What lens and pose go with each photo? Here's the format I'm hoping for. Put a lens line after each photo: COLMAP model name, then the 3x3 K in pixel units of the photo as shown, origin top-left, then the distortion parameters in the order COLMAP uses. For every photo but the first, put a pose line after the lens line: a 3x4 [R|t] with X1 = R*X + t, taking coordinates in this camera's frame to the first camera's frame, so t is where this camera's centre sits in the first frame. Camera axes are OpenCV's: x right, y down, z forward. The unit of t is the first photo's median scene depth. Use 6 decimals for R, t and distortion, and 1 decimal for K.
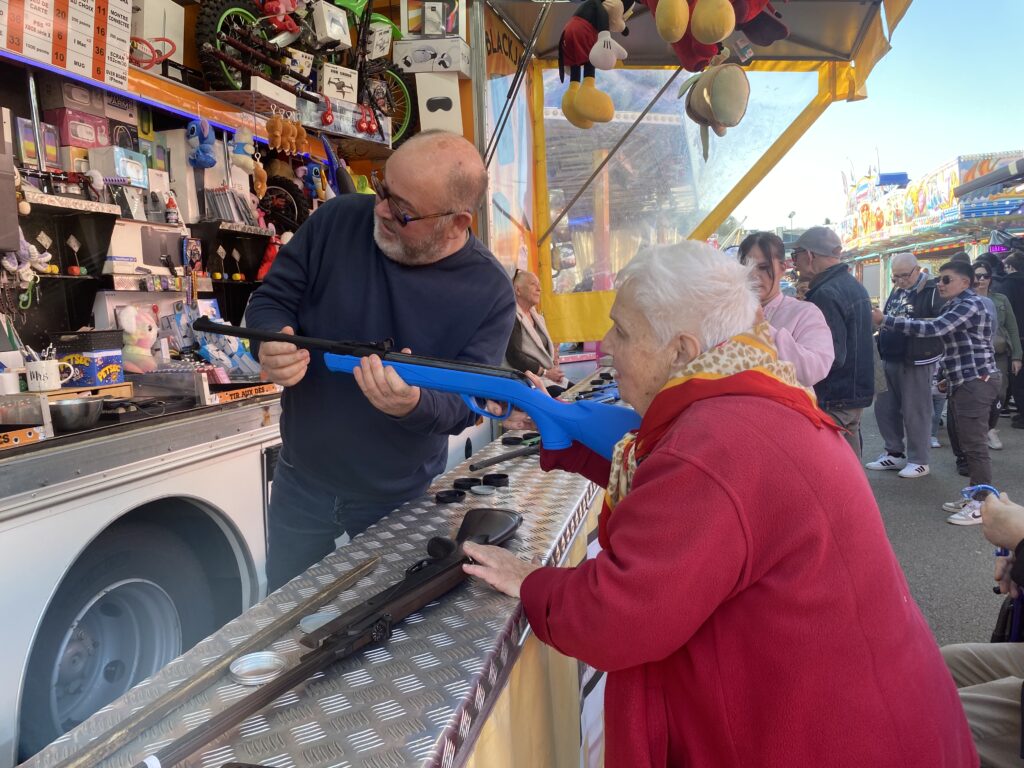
lens RADIAL K [[776.8, 0, 506.2], [0, 776.8, 387.6], [0, 0, 1]] dist [0.018522, -0.016695]
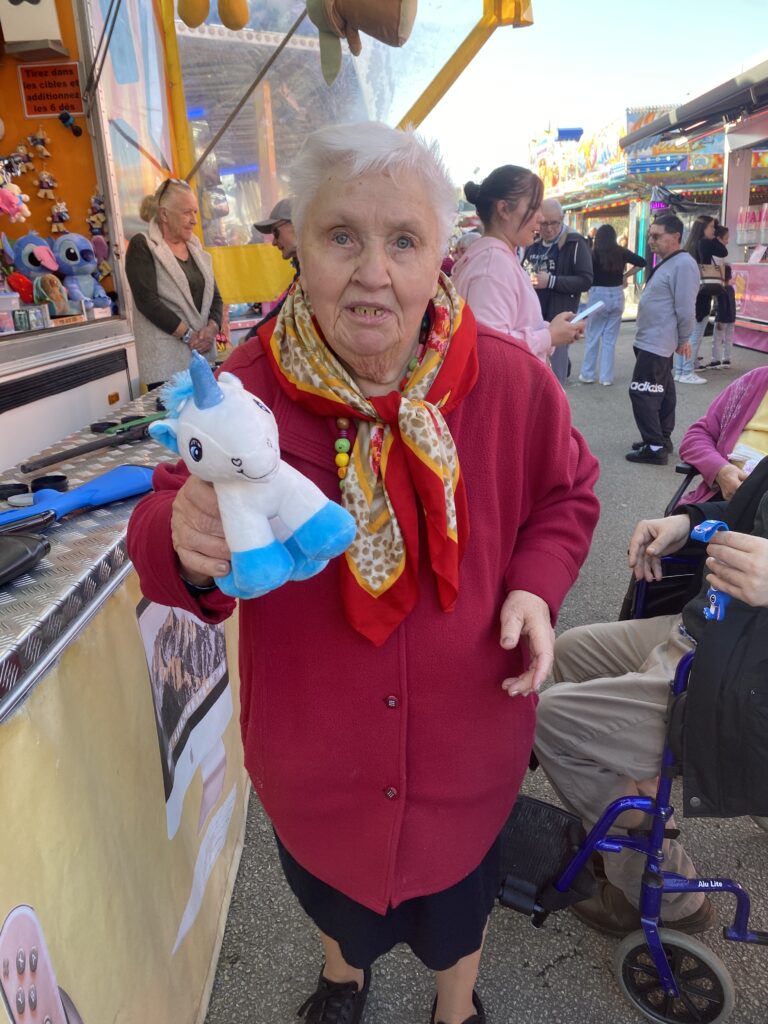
lens RADIAL K [[776.8, 0, 389.3], [0, 776.8, 505.3], [0, 0, 1]] dist [0.018522, -0.016695]
pose [[0.971225, -0.075237, 0.225968, 0.059562], [0.030807, 0.980507, 0.194052, 0.000237], [-0.236163, -0.181507, 0.954611, 0.074236]]
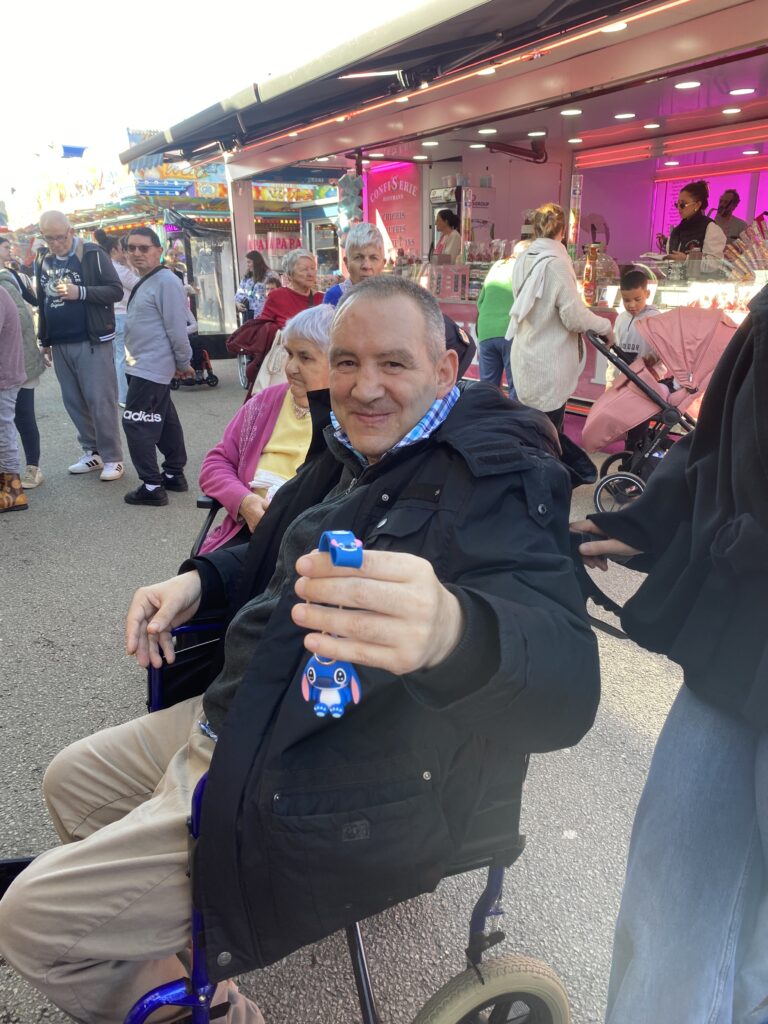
lens RADIAL K [[776.8, 0, 386.1], [0, 776.8, 508.5], [0, 0, 1]] dist [0.018522, -0.016695]
pose [[0.696936, -0.178868, 0.694468, 0.130675], [0.058221, 0.979311, 0.193805, 0.003954], [-0.714766, -0.094637, 0.692931, 0.139214]]
